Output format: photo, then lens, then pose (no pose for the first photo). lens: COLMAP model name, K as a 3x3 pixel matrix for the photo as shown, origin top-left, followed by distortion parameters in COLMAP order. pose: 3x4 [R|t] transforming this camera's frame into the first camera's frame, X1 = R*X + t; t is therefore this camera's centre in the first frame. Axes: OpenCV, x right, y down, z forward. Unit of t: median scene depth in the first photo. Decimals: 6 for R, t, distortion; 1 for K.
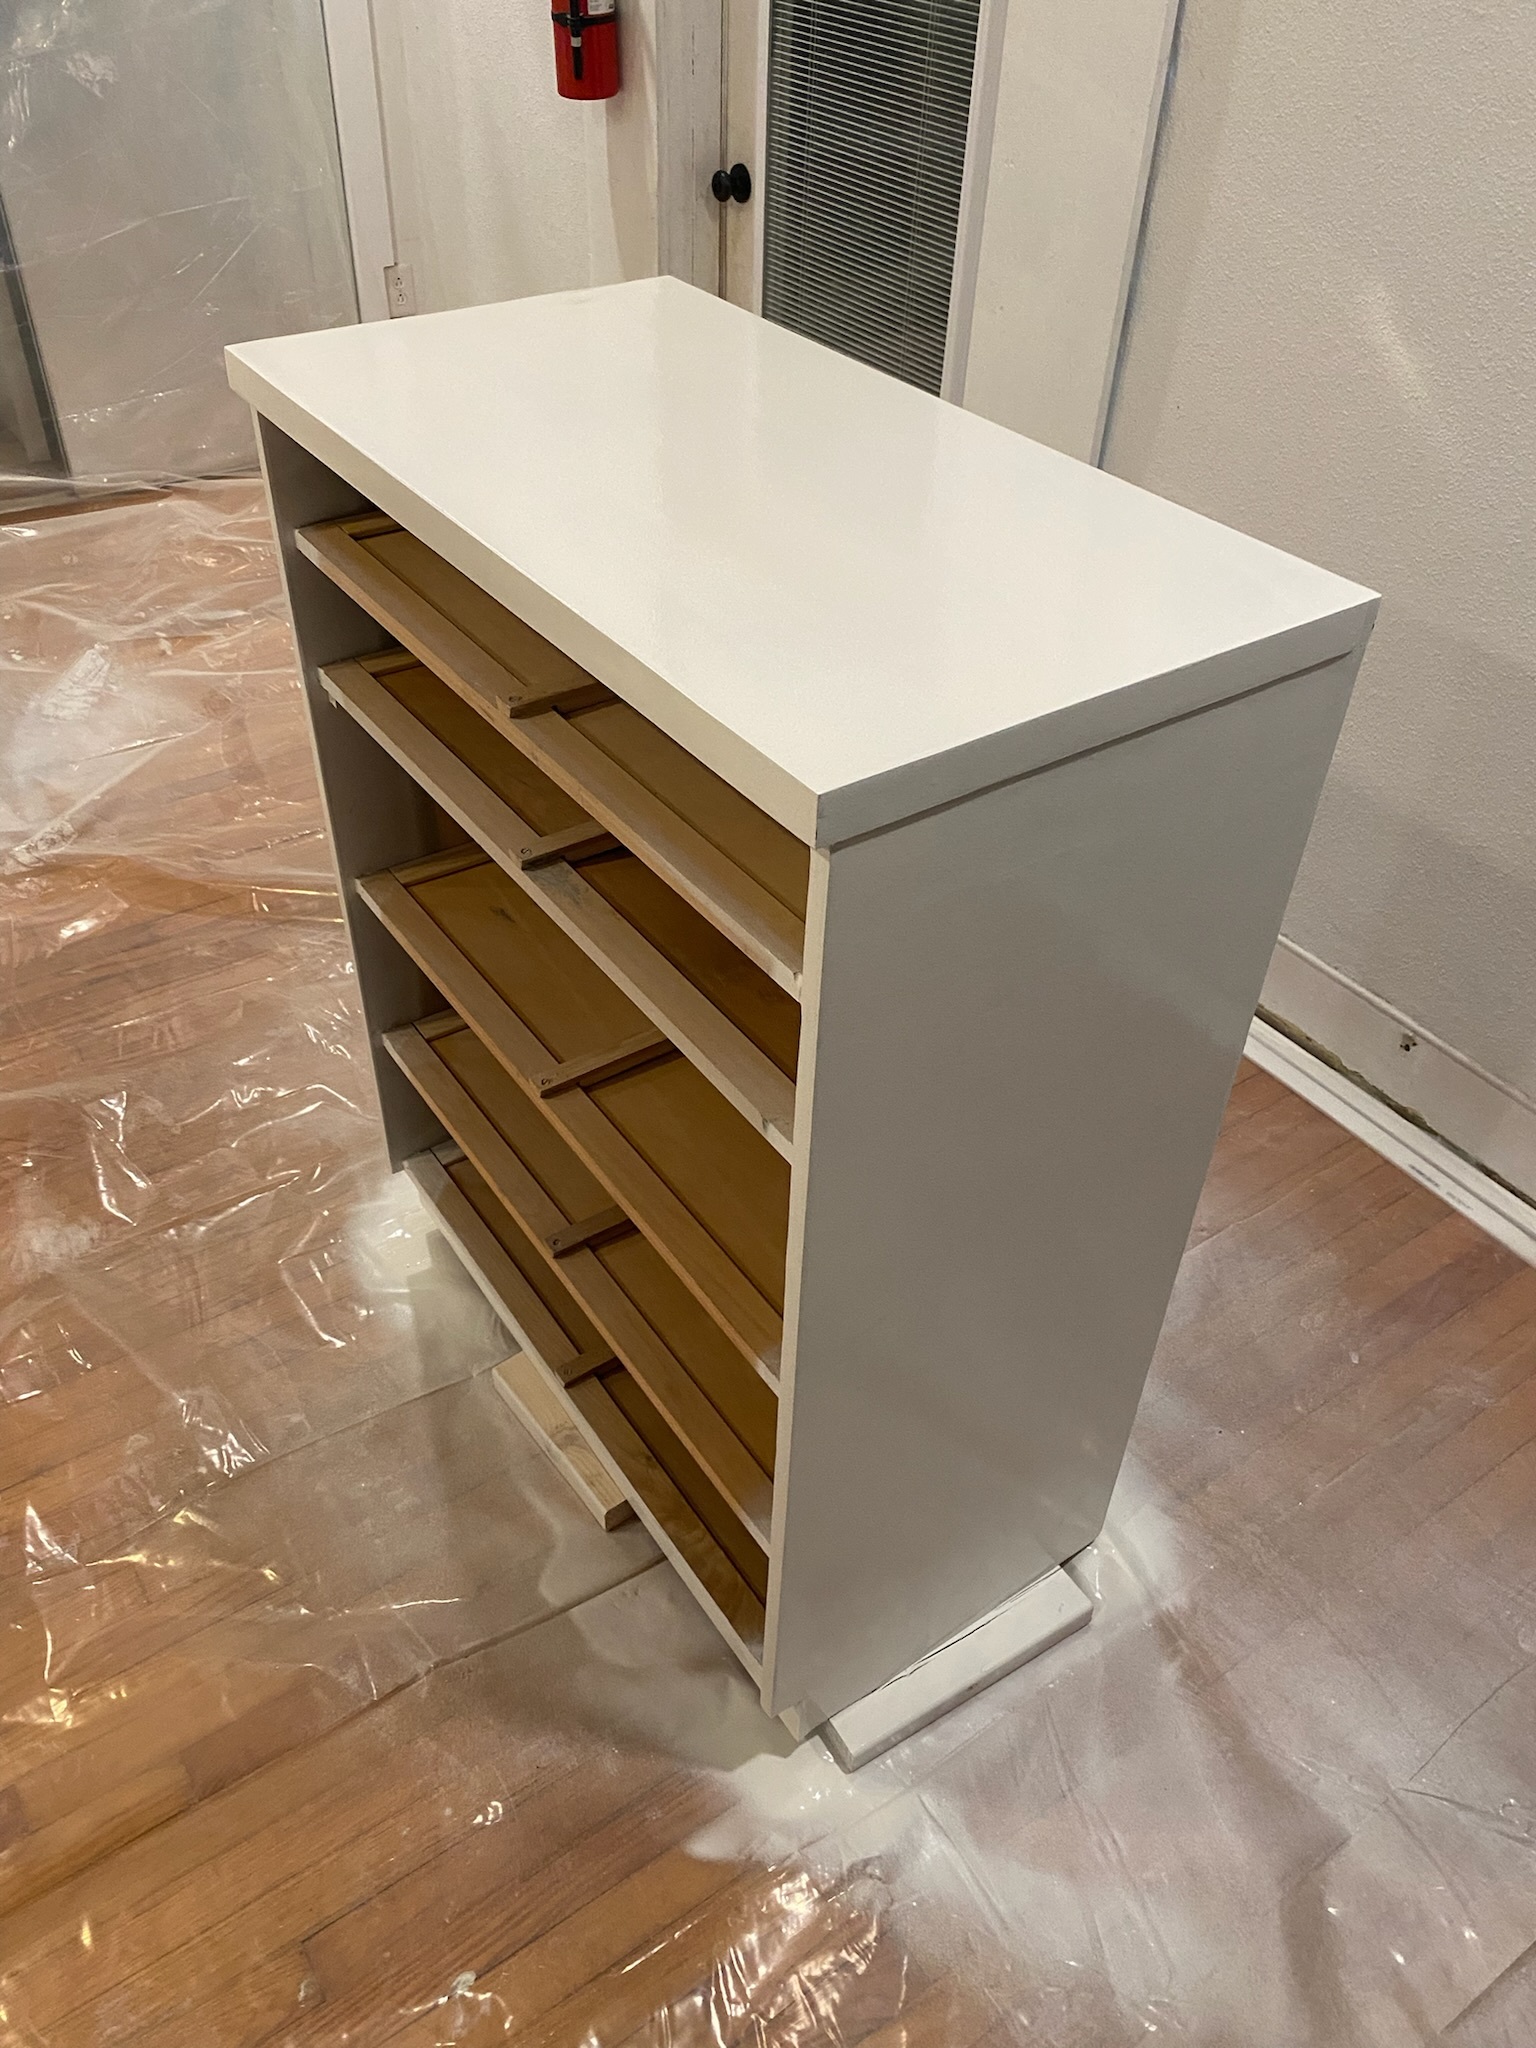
lens RADIAL K [[1576.3, 0, 768.0], [0, 1576.3, 1024.0], [0, 0, 1]] dist [0.003182, 0.000904]
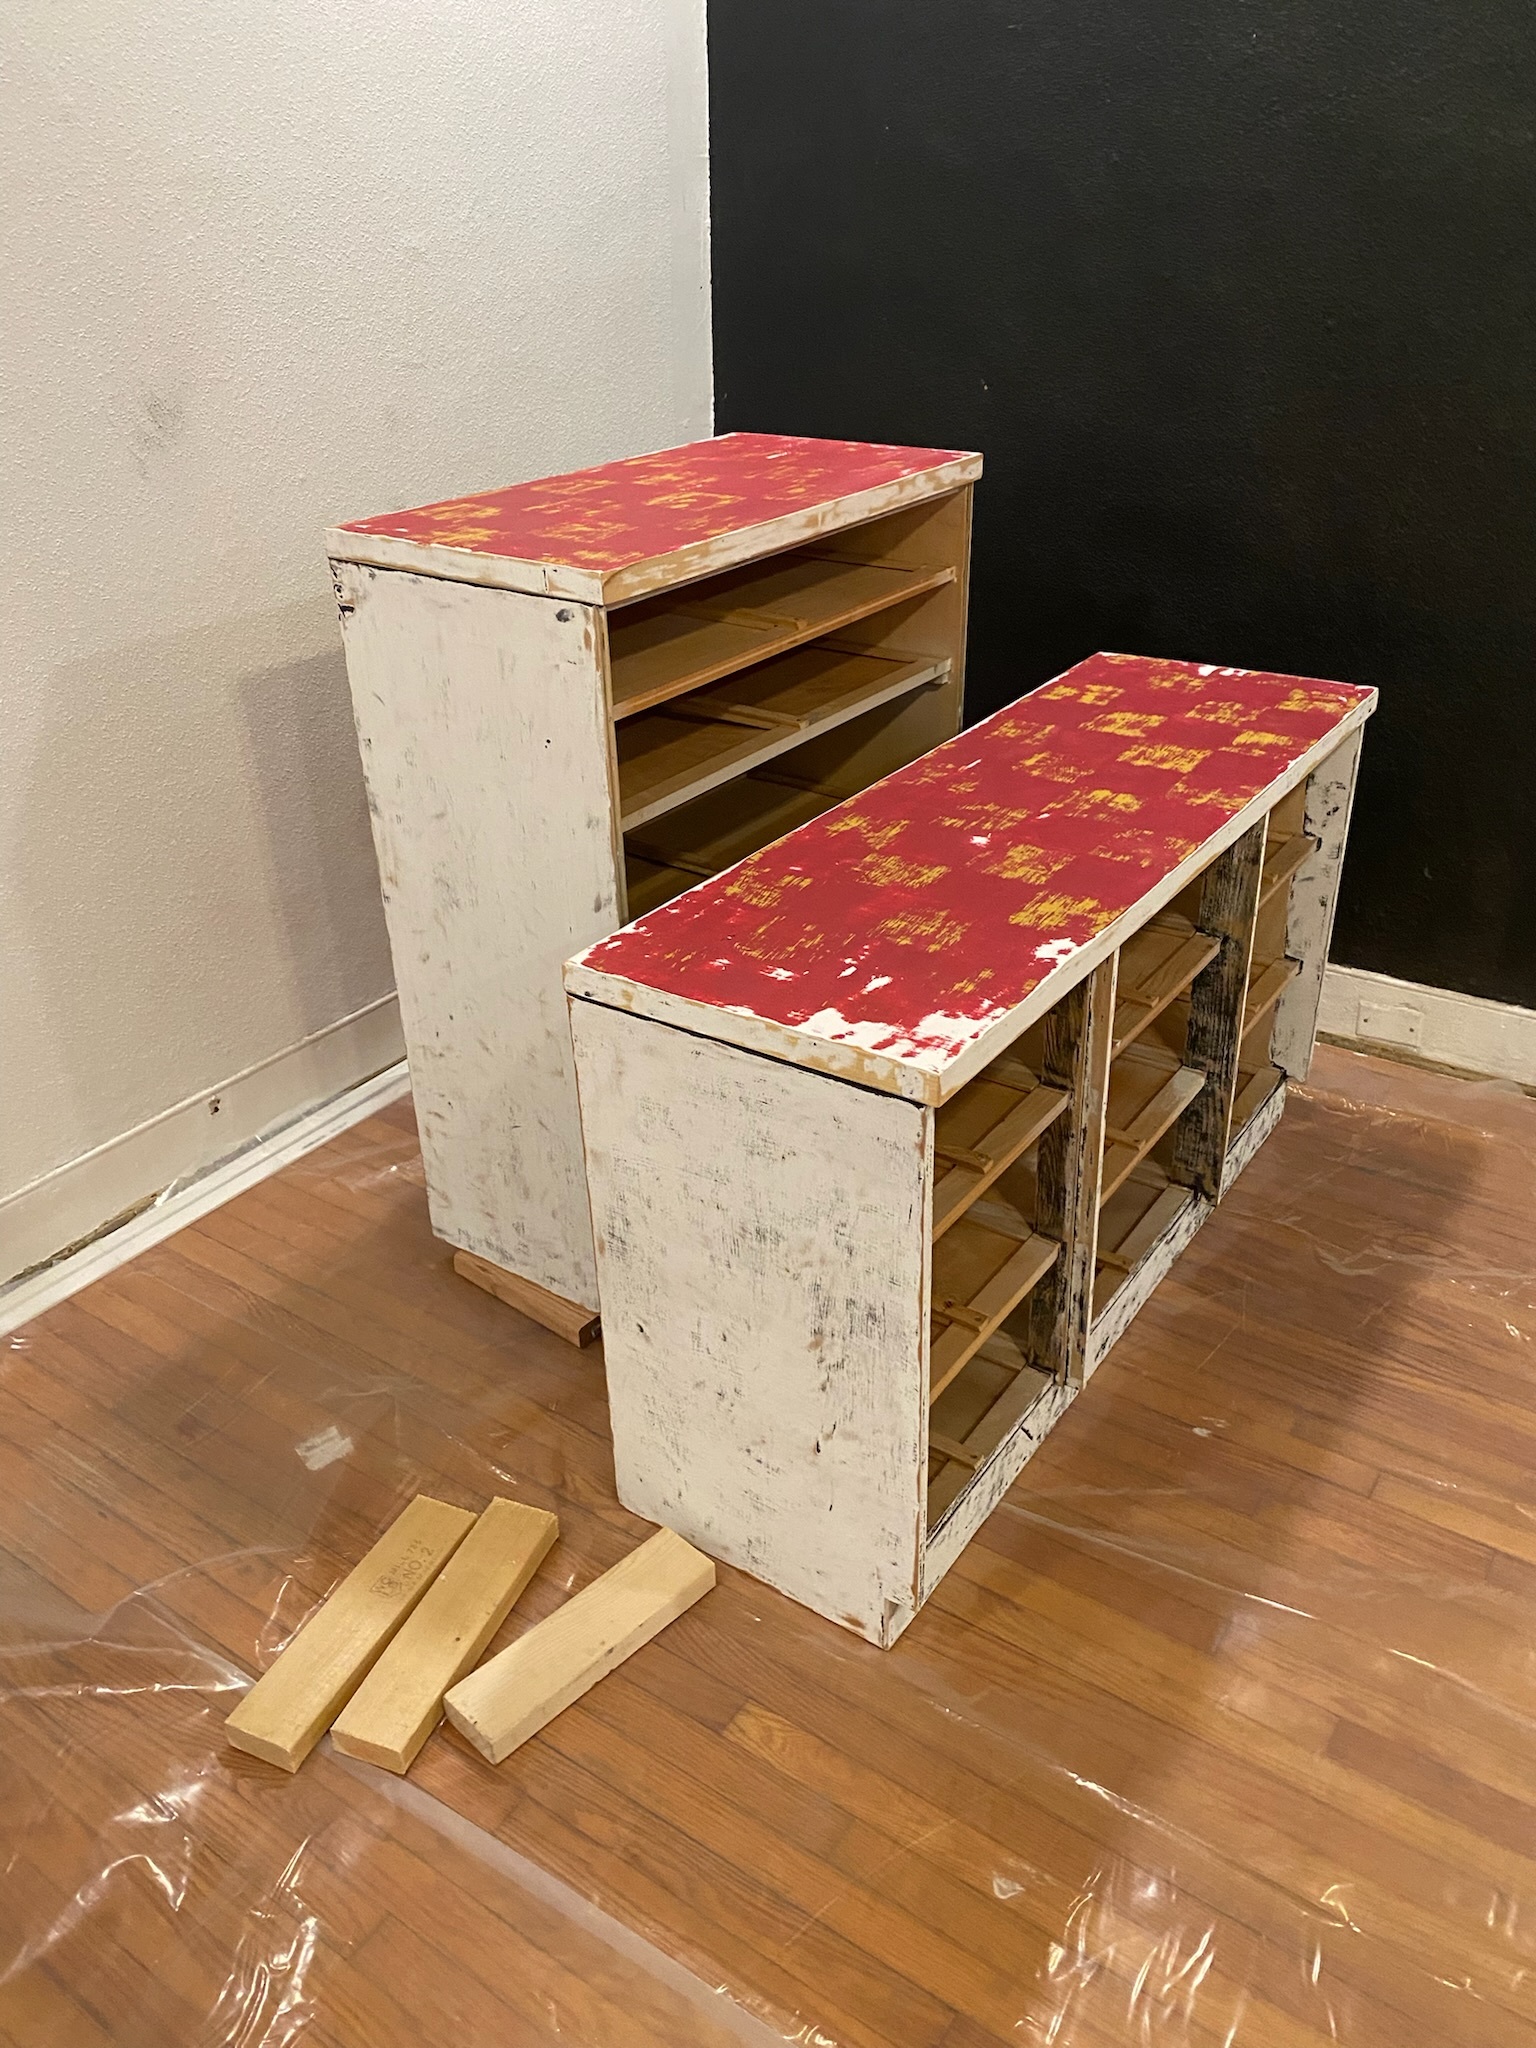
lens RADIAL K [[1576.3, 0, 768.0], [0, 1576.3, 1024.0], [0, 0, 1]] dist [0.003182, 0.000904]
pose [[-0.350426, -0.469167, 0.810608, -0.688102], [0.613737, 0.538742, 0.577134, -0.459809], [-0.707480, 0.699743, 0.099156, 0.553320]]
